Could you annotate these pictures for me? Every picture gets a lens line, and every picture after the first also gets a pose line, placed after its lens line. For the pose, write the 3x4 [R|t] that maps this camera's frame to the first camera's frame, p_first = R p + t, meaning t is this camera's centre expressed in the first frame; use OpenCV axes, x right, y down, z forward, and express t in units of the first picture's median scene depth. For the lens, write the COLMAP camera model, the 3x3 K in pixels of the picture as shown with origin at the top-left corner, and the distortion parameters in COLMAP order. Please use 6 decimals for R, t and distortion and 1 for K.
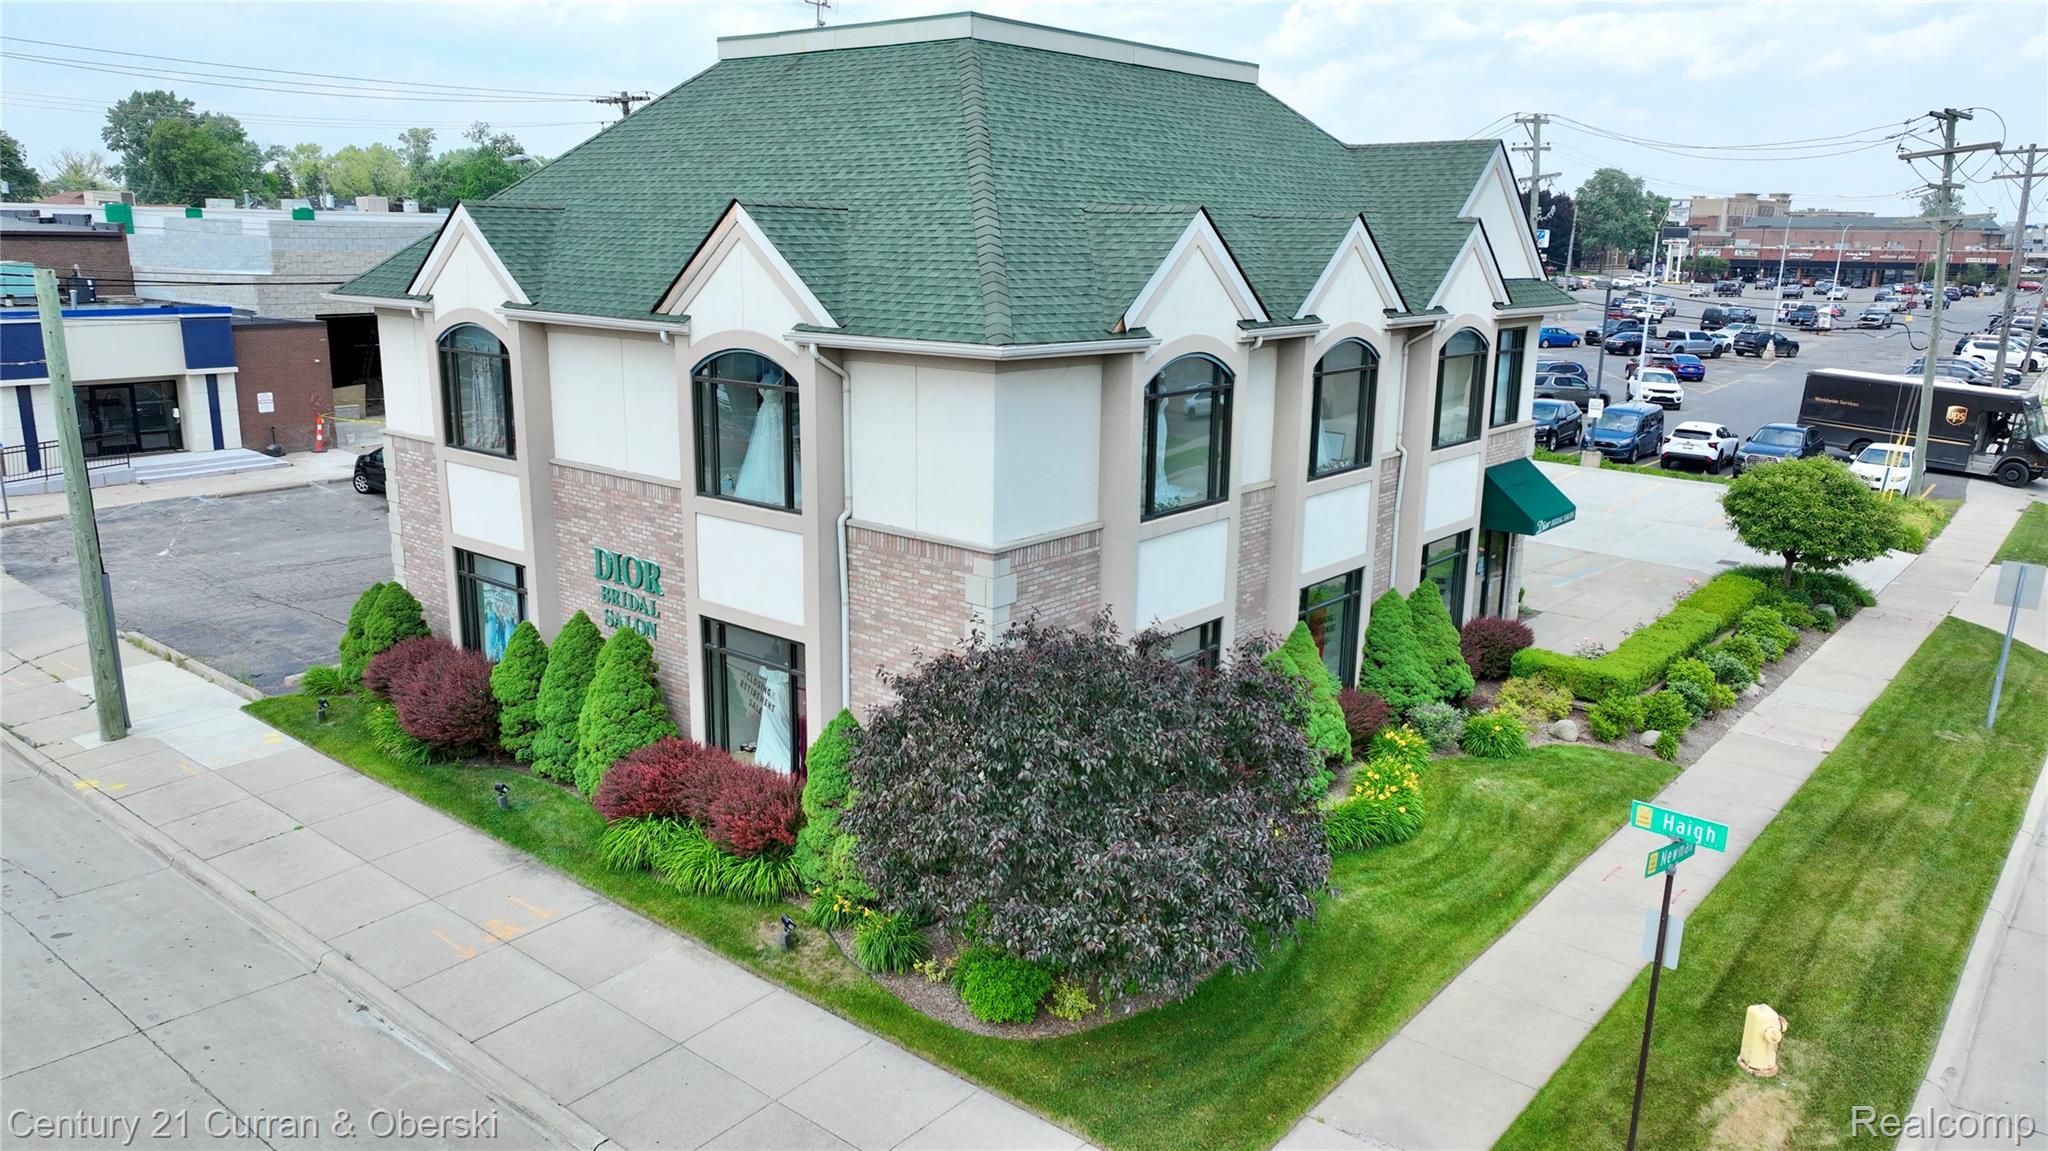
lens RADIAL K [[1434.2, 0, 1024.0], [0, 1434.2, 575.5], [0, 0, 1]] dist [0.010774, 0.004907]
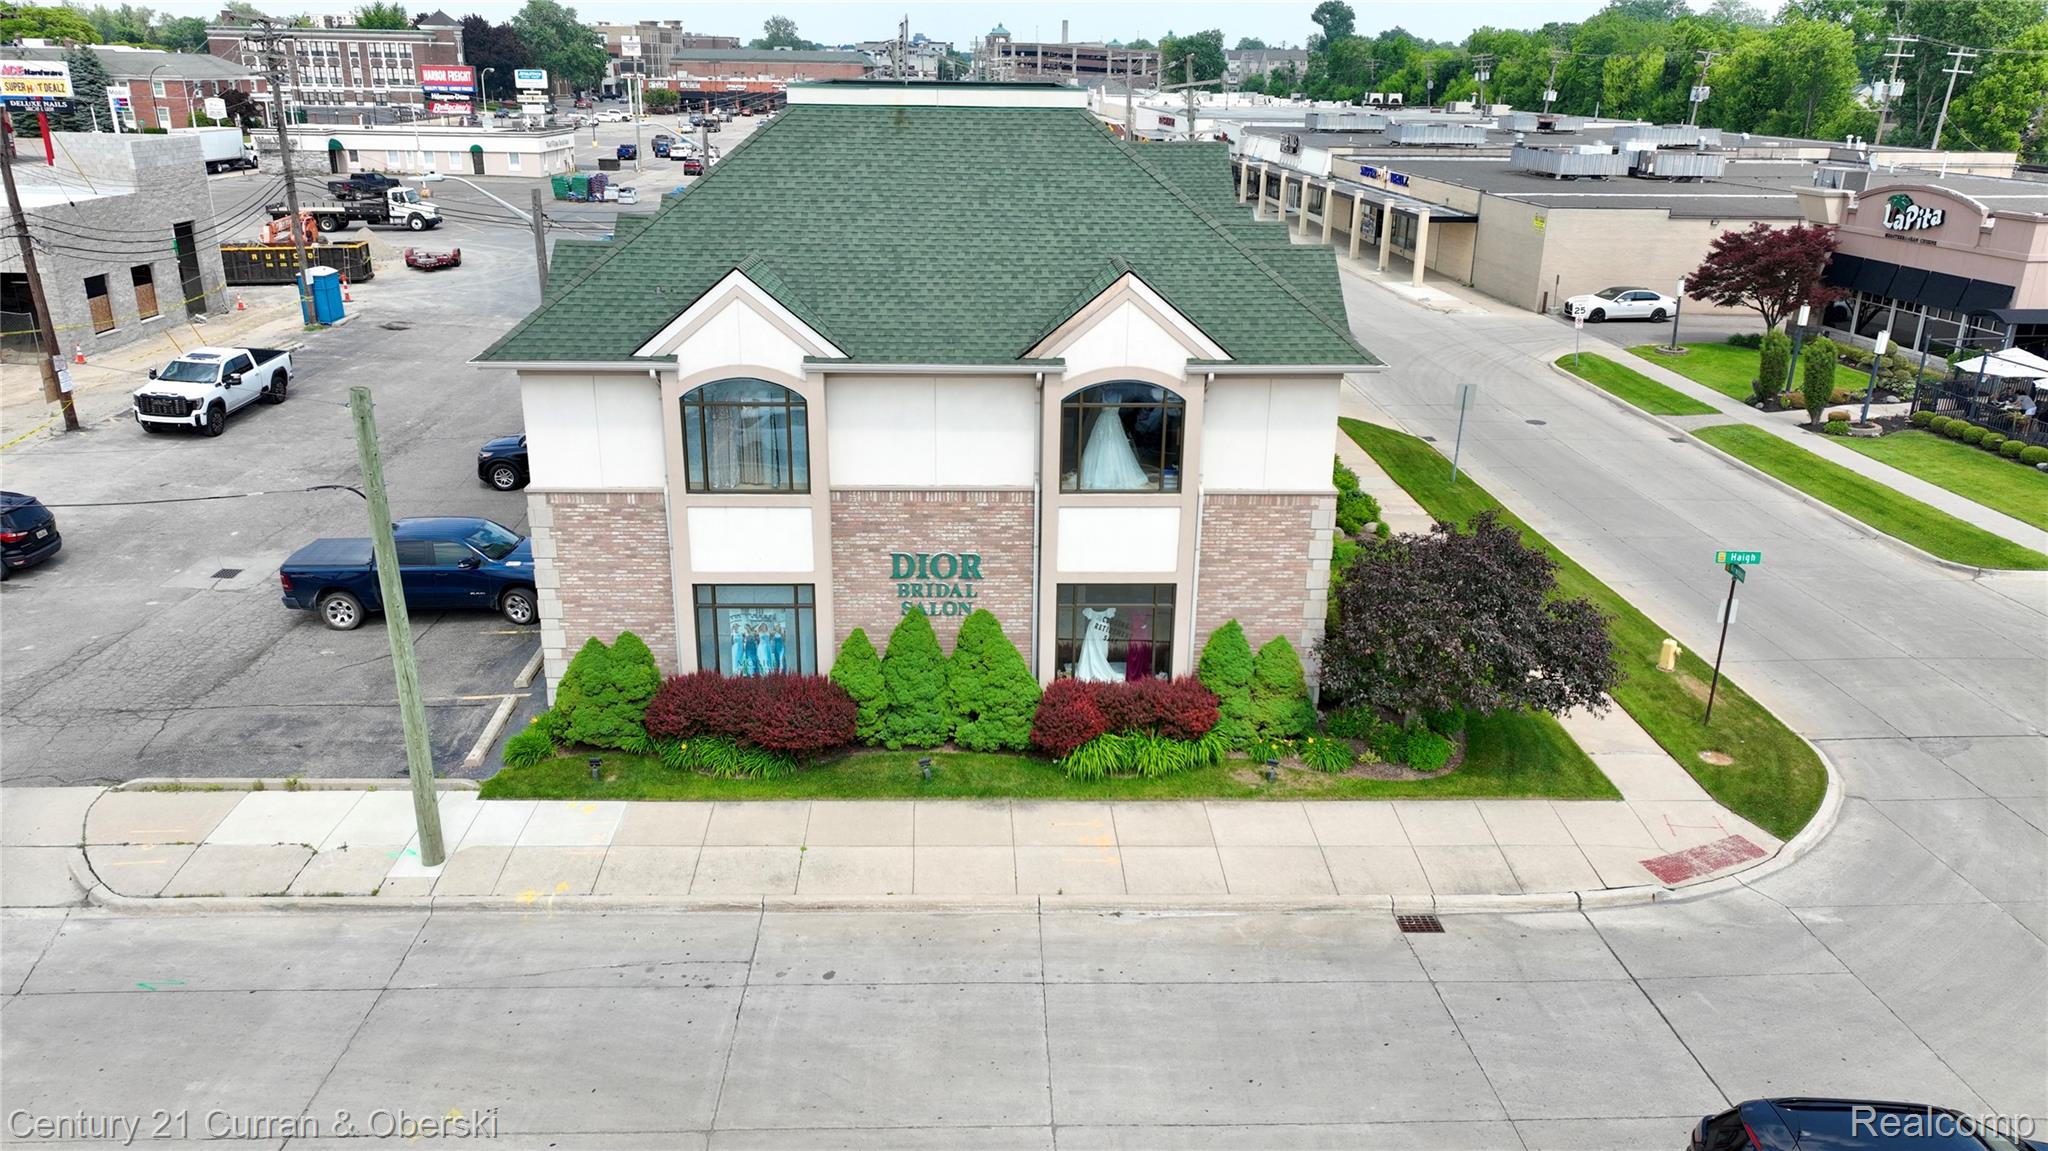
lens RADIAL K [[1446.4, 0, 1027.2], [0, 1446.4, 564.1], [0, 0, 1]] dist [-0.006772, 0.028224]
pose [[0.743260, -0.223183, 0.630678, -0.950293], [0.151938, 0.974392, 0.165756, -0.187778], [-0.651521, -0.027376, 0.758136, 0.024417]]
